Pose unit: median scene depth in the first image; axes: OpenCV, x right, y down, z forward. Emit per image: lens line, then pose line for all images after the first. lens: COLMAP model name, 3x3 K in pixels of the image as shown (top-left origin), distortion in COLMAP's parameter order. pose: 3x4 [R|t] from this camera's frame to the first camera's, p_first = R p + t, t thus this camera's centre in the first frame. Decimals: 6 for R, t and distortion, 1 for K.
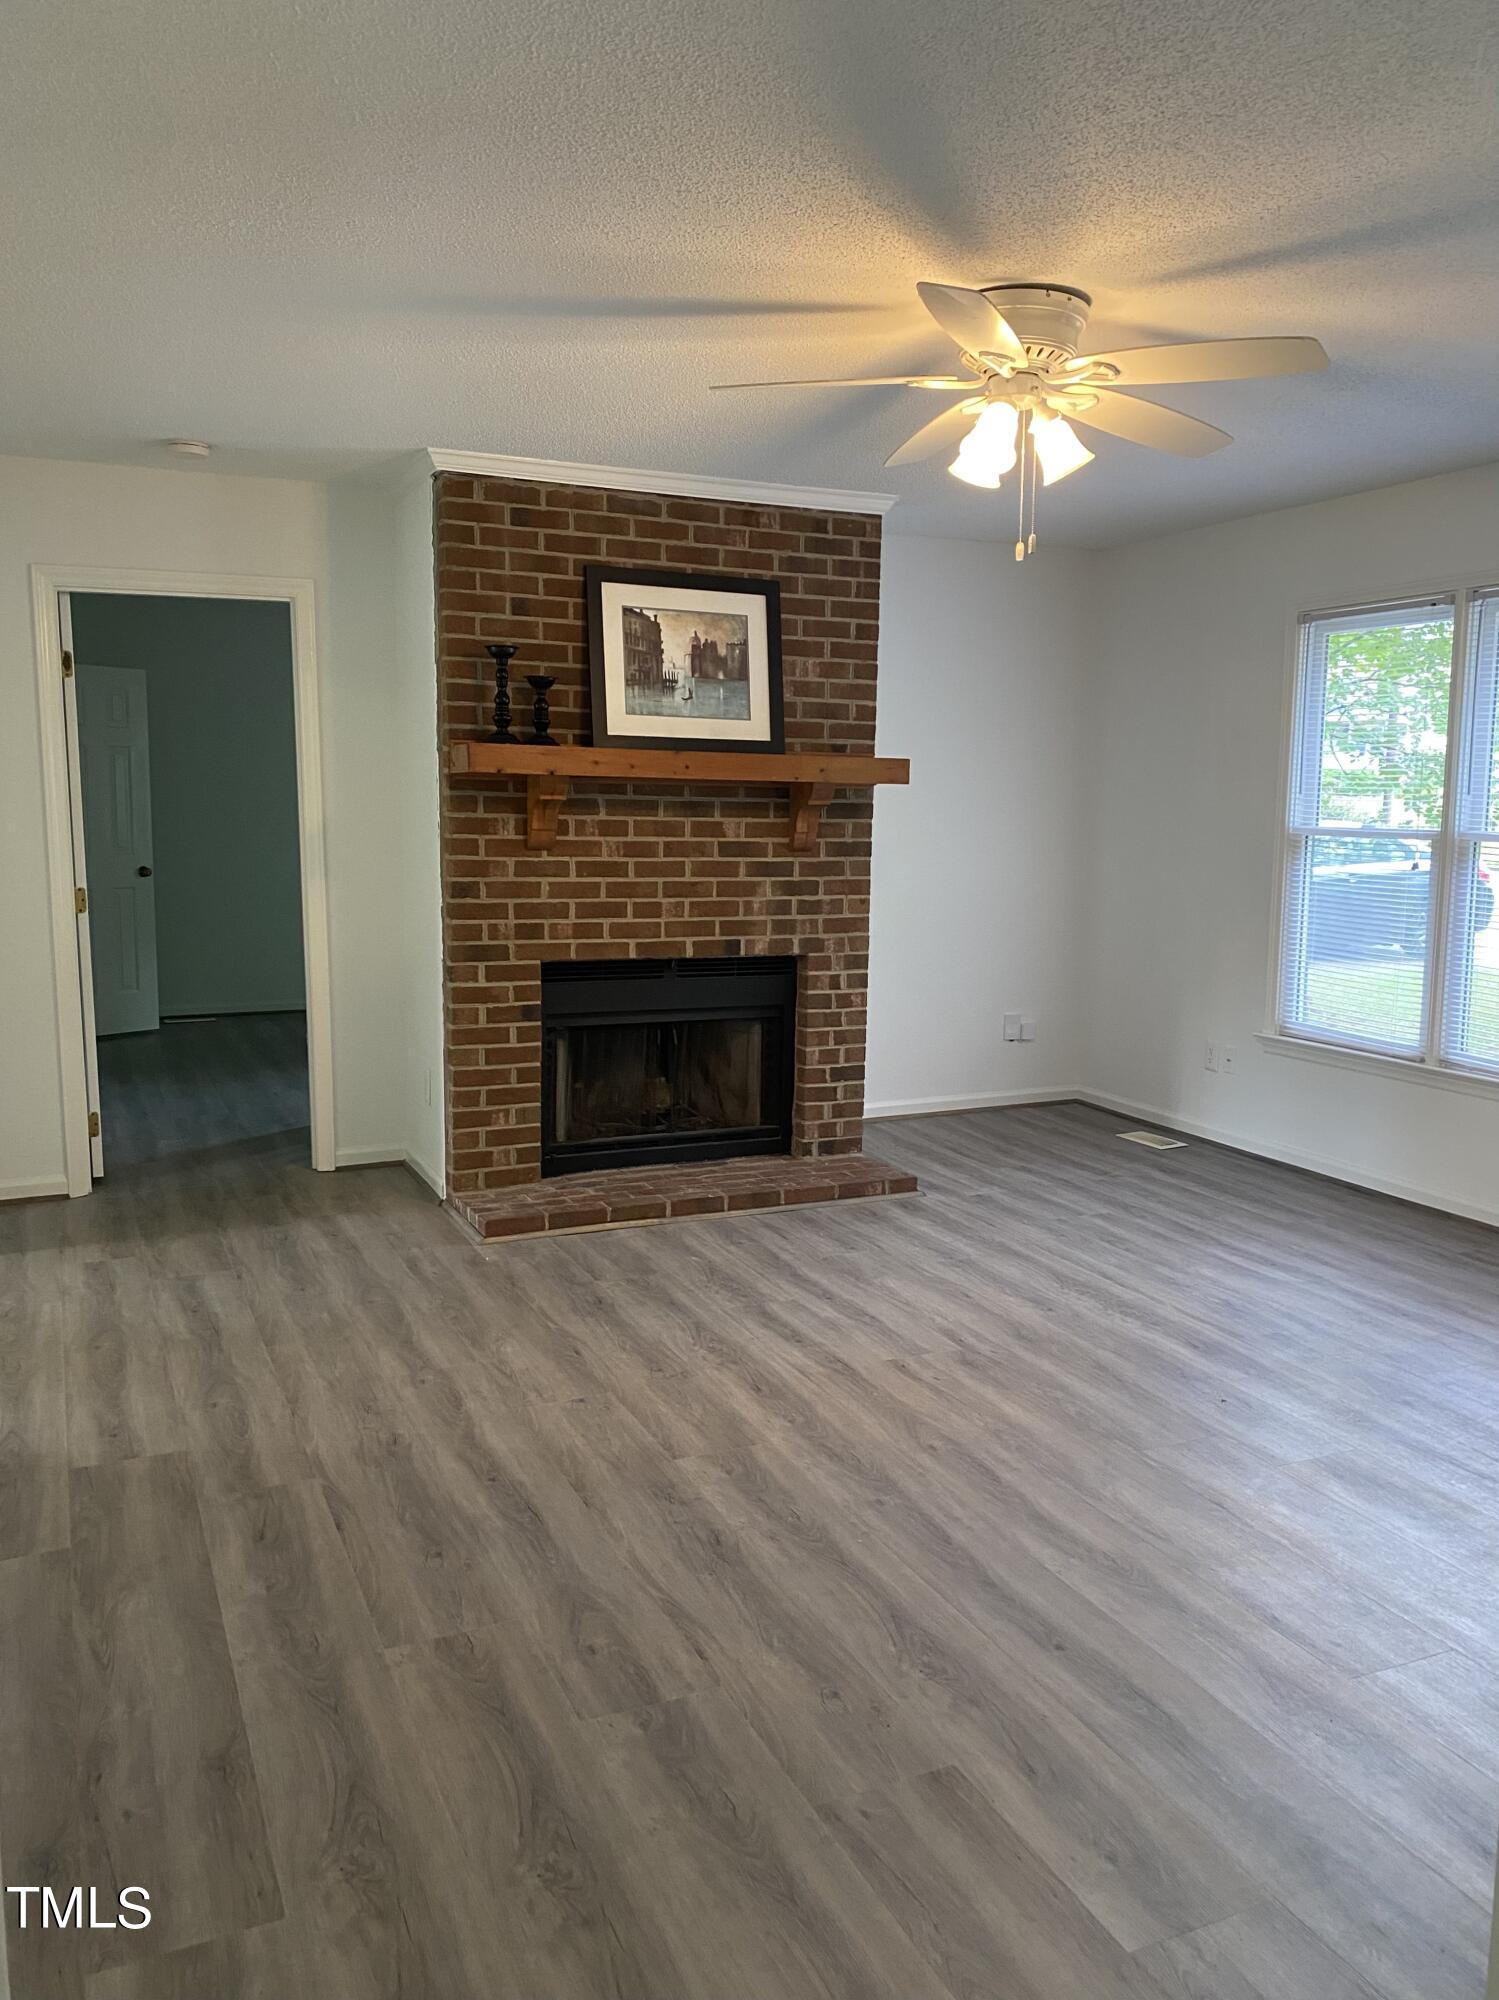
lens RADIAL K [[1529.8, 0, 756.0], [0, 1529.8, 1007.5], [0, 0, 1]] dist [0.086638, -0.048373]
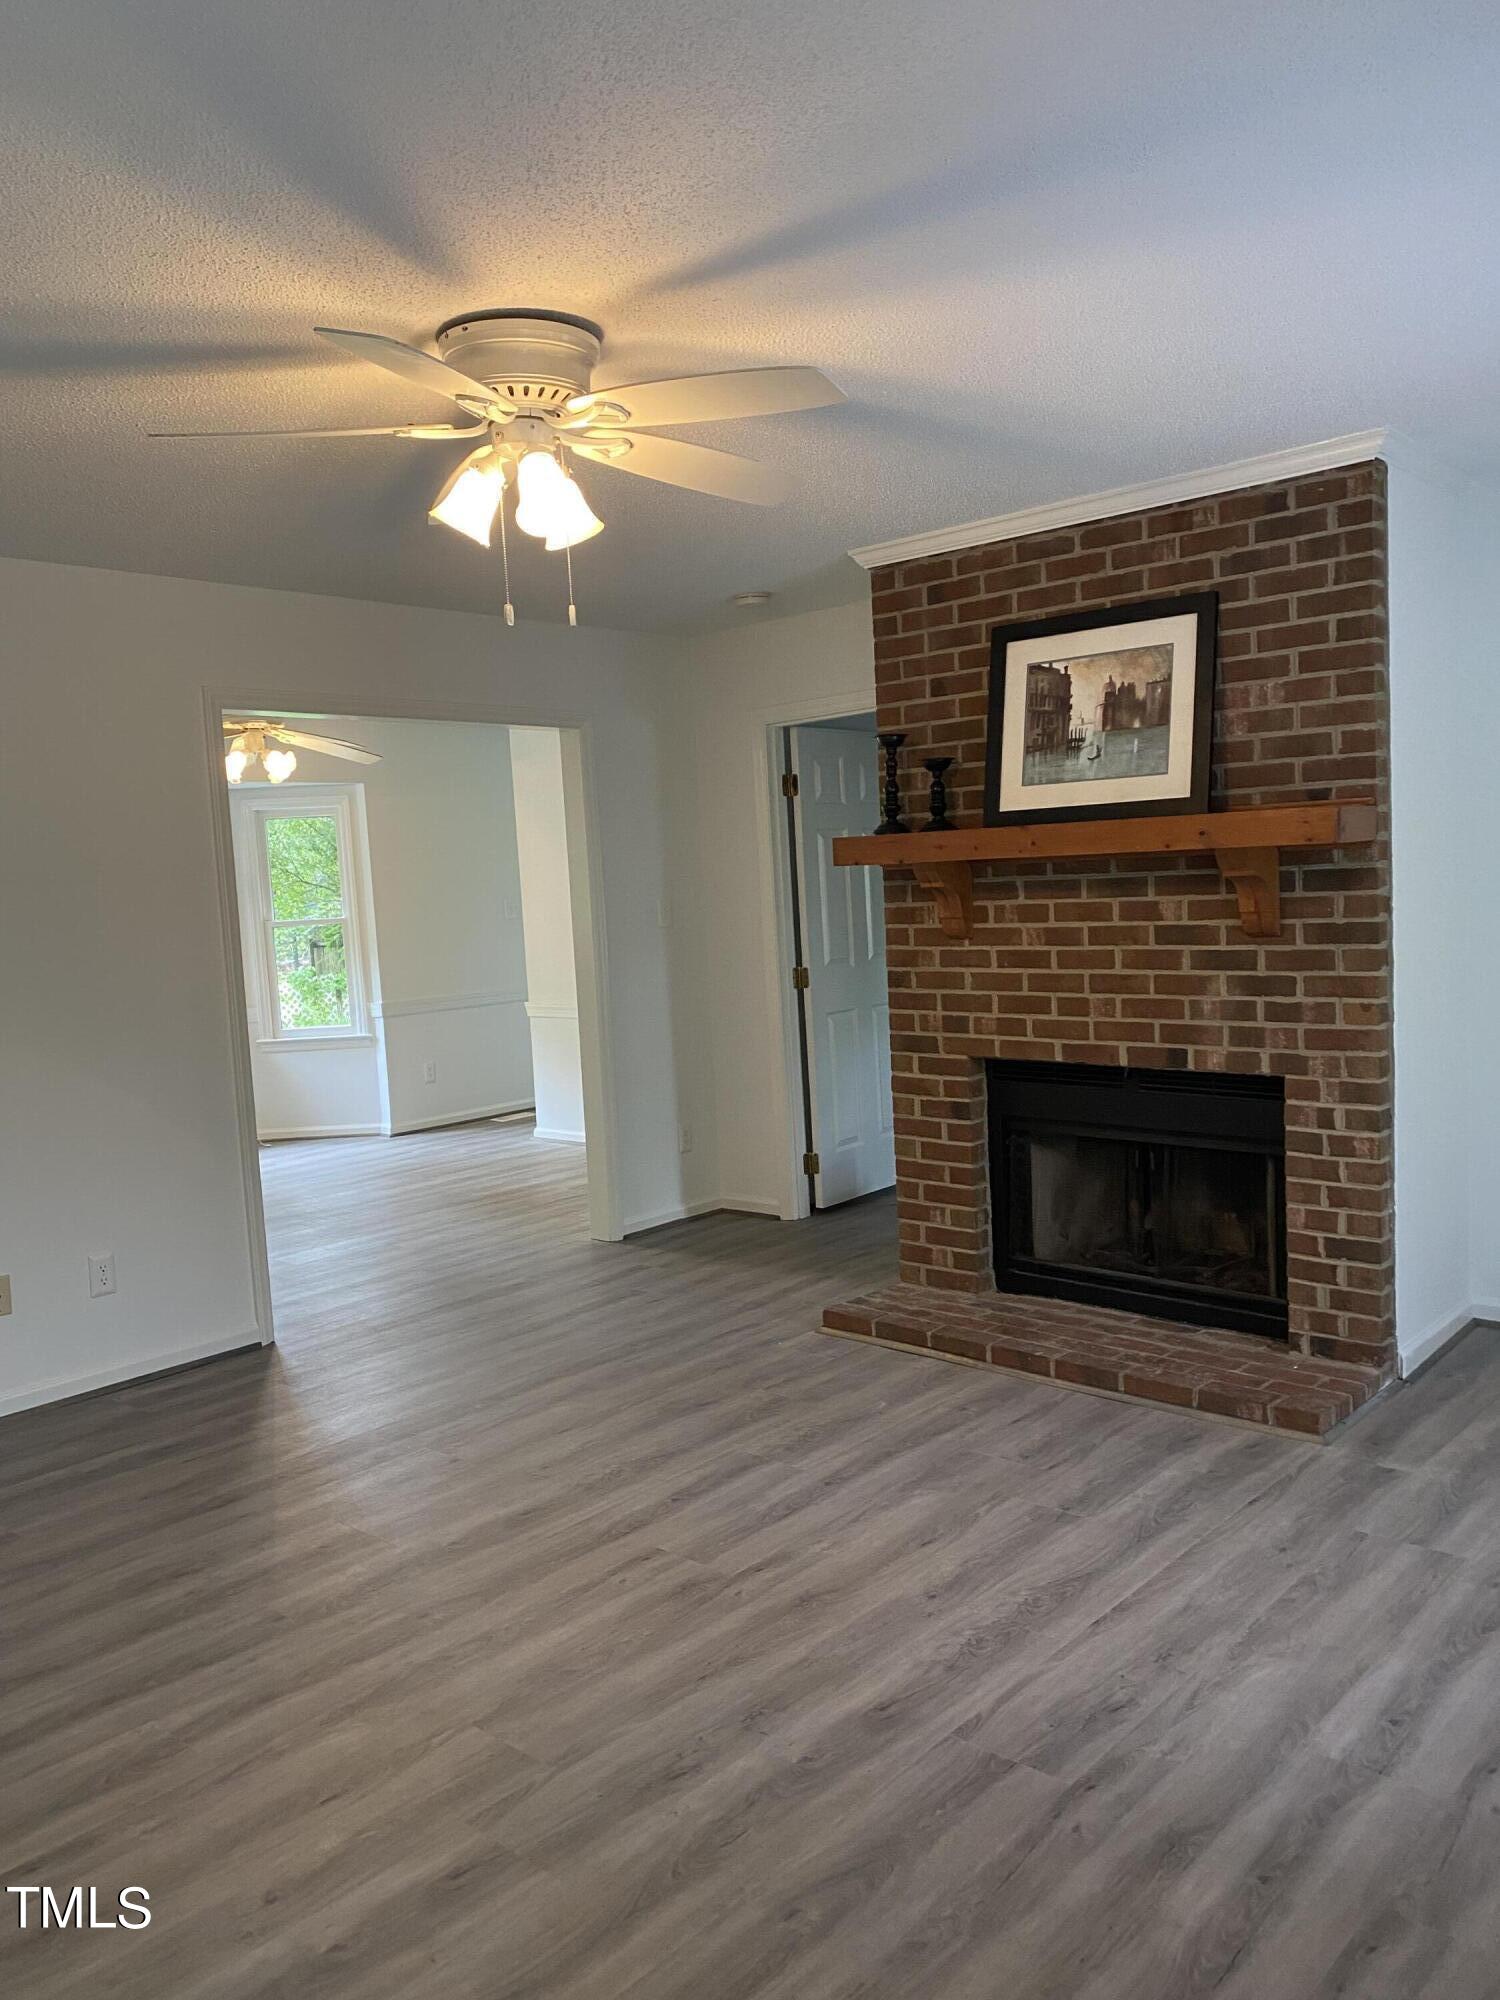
lens RADIAL K [[1529.8, 0, 747.8], [0, 1529.8, 998.3], [0, 0, 1]] dist [0.086638, -0.048373]
pose [[0.402934, 0.045386, -0.914103, 0.651928], [-0.066958, 0.997555, 0.020015, -0.074672], [0.912776, 0.053142, 0.404988, 0.493477]]
